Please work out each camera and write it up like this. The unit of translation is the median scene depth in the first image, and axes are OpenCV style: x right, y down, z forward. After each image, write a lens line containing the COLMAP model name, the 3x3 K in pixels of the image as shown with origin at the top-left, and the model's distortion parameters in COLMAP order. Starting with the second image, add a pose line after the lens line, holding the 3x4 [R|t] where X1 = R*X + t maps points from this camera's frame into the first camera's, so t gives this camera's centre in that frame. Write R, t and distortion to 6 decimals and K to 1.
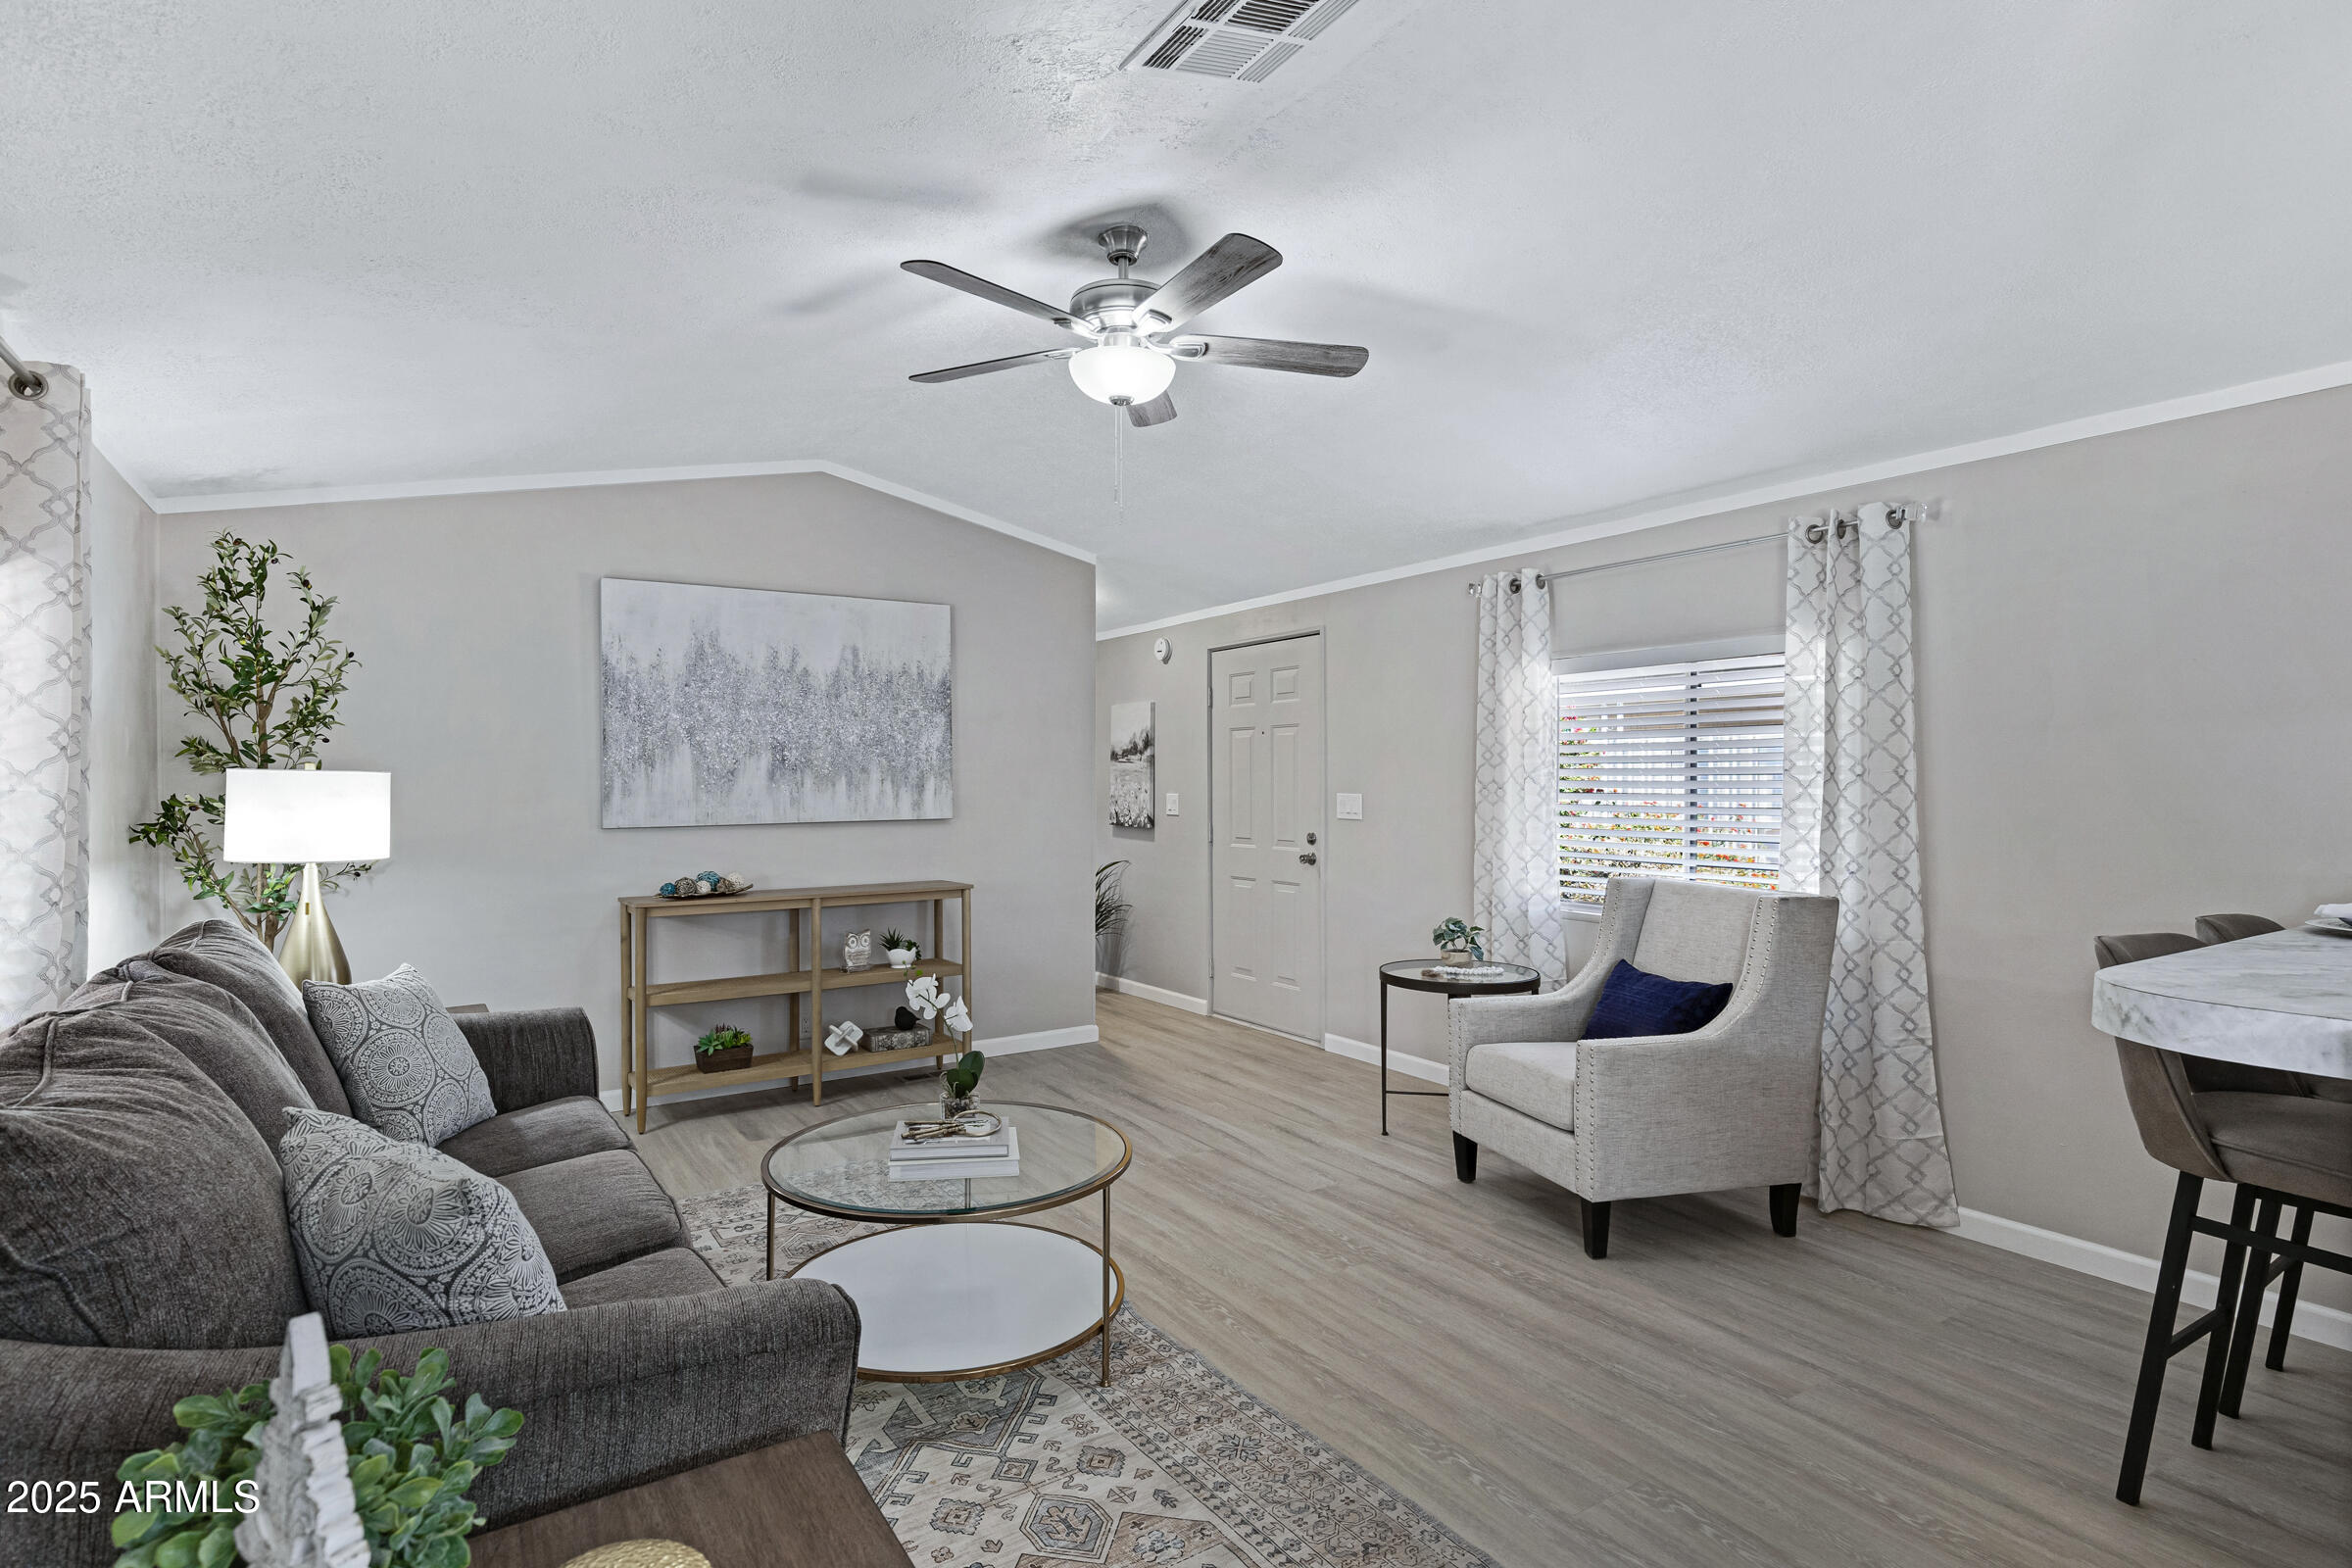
lens RADIAL K [[1196.8, 0, 1176.0], [0, 1196.8, 784.0], [0, 0, 1]] dist [-0.013855, 0.000044]
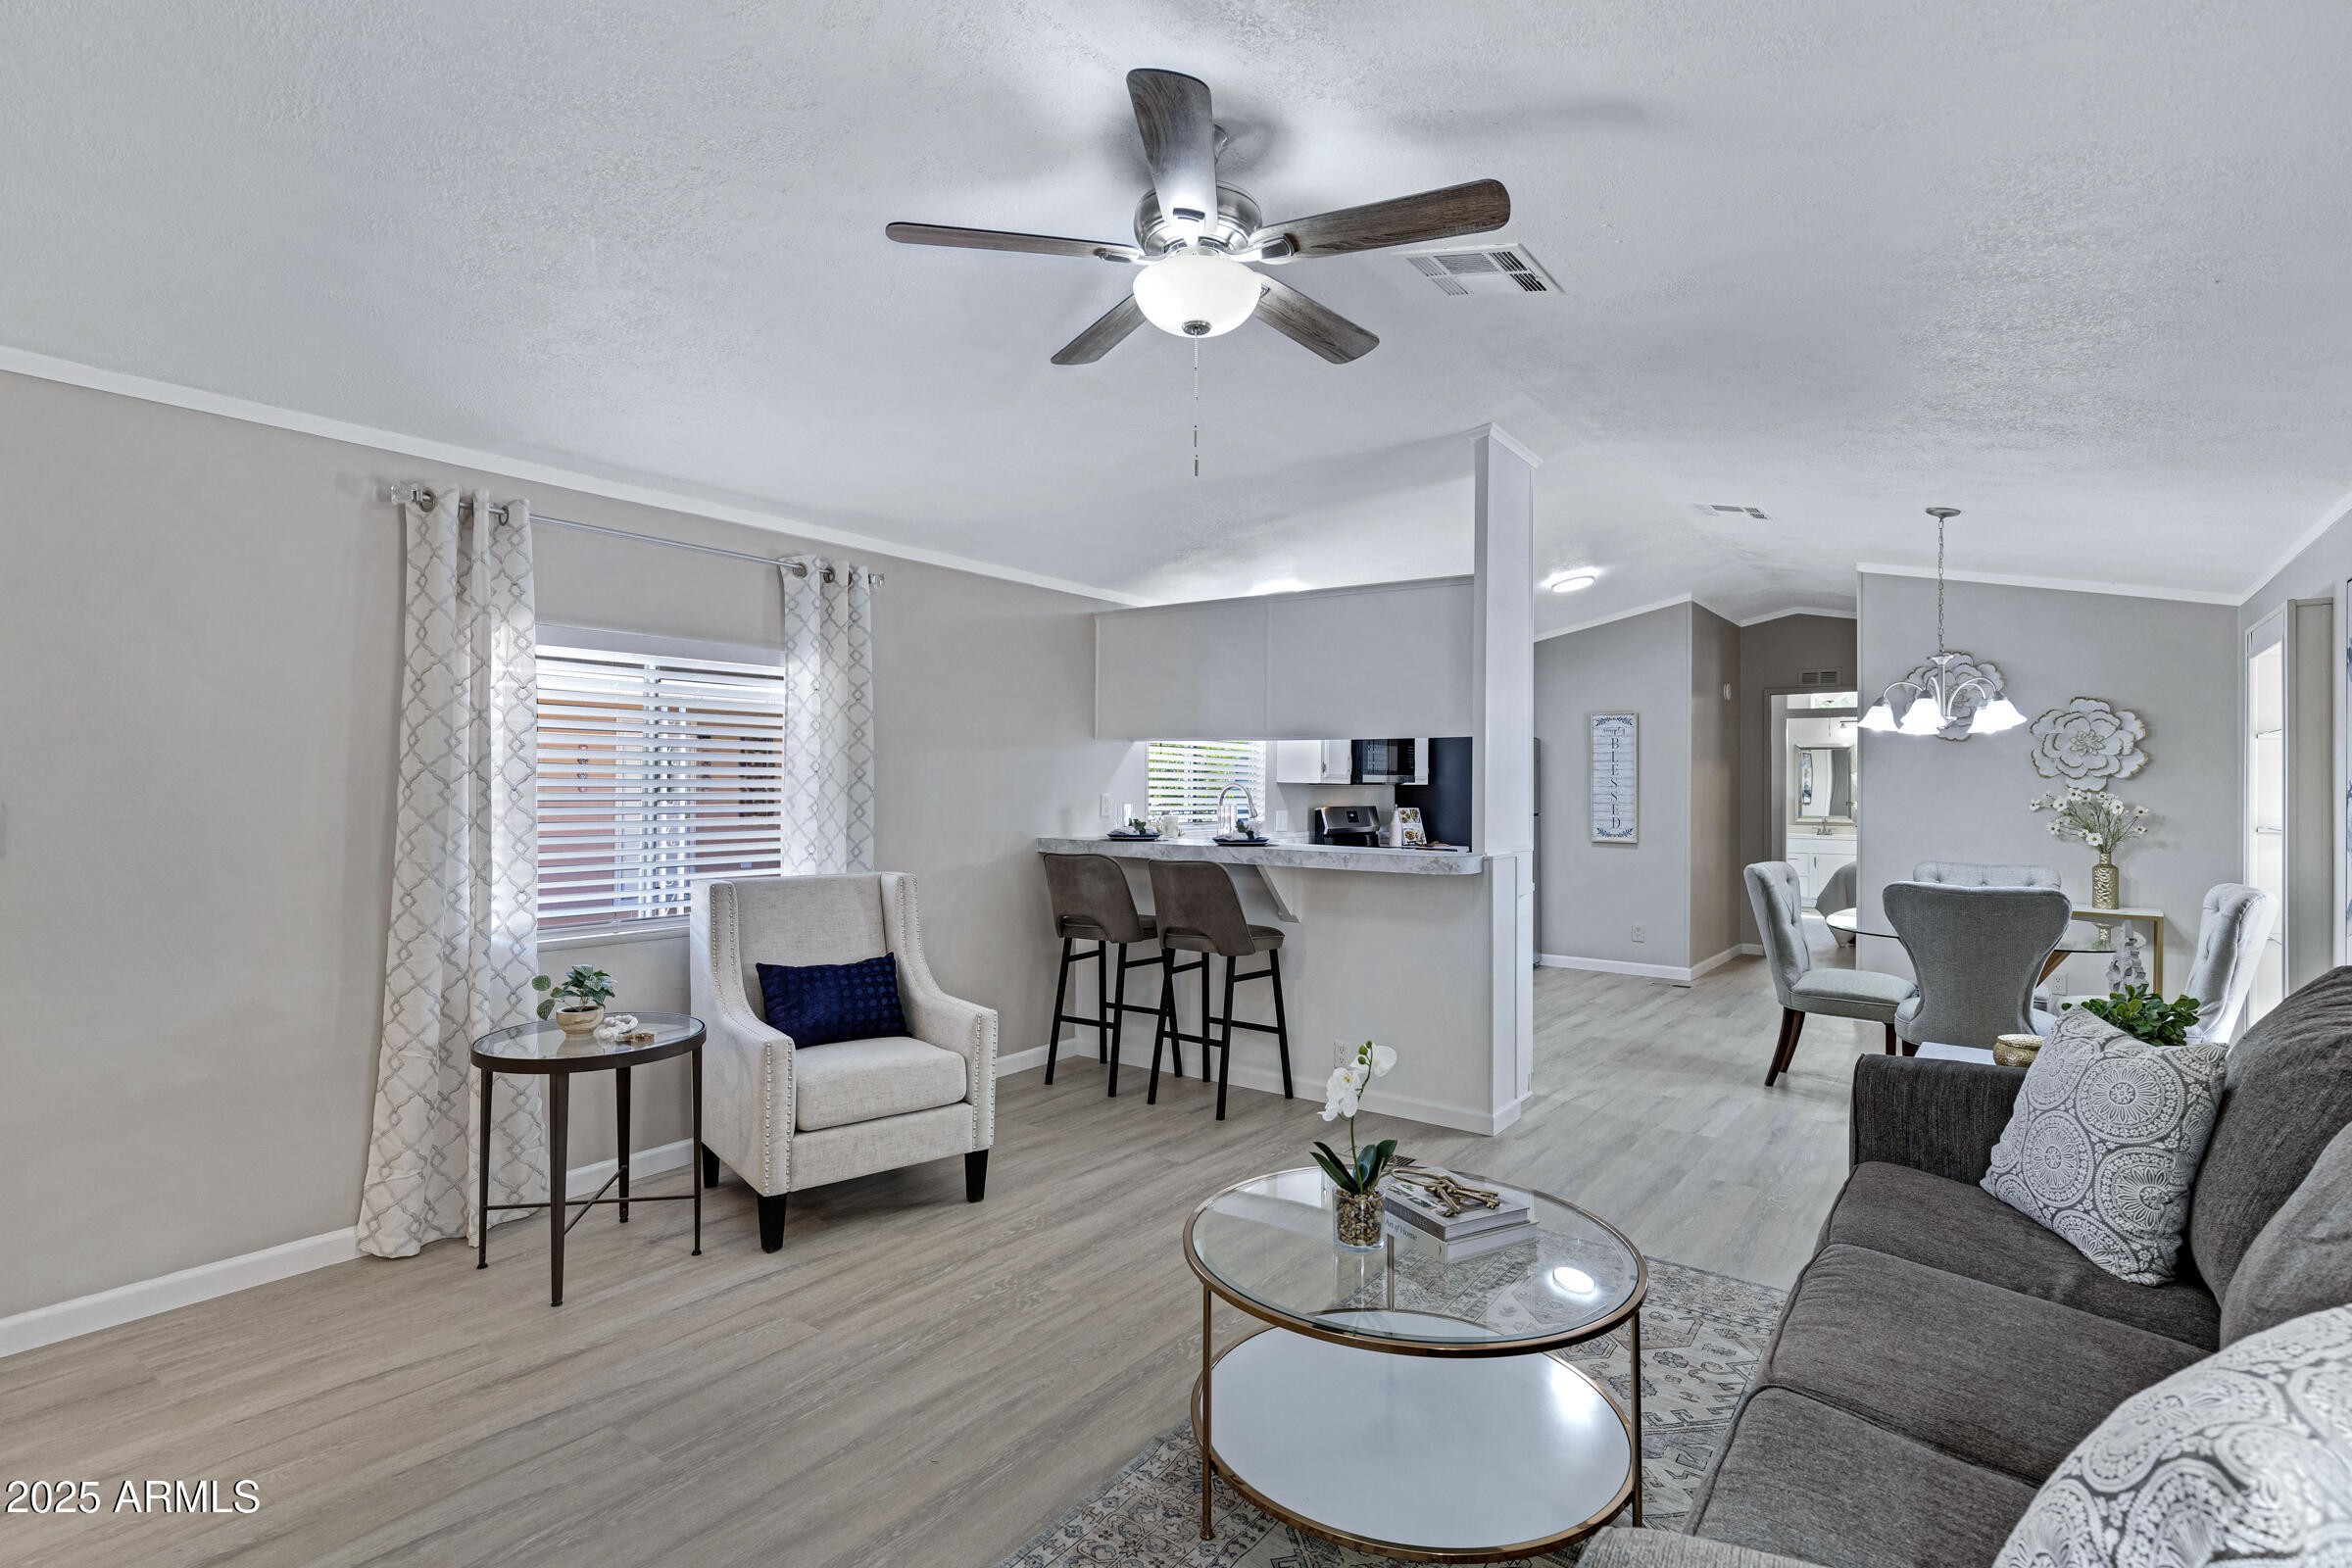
lens RADIAL K [[1081.1, 0, 1176.0], [0, 1081.1, 784.0], [0, 0, 1]] dist [-0.001599, 0.000308]
pose [[-0.318357, -0.005439, 0.947955, -0.620153], [-0.000966, 0.999985, 0.005414, -0.008590], [-0.947970, 0.000808, -0.318358, 1.027449]]
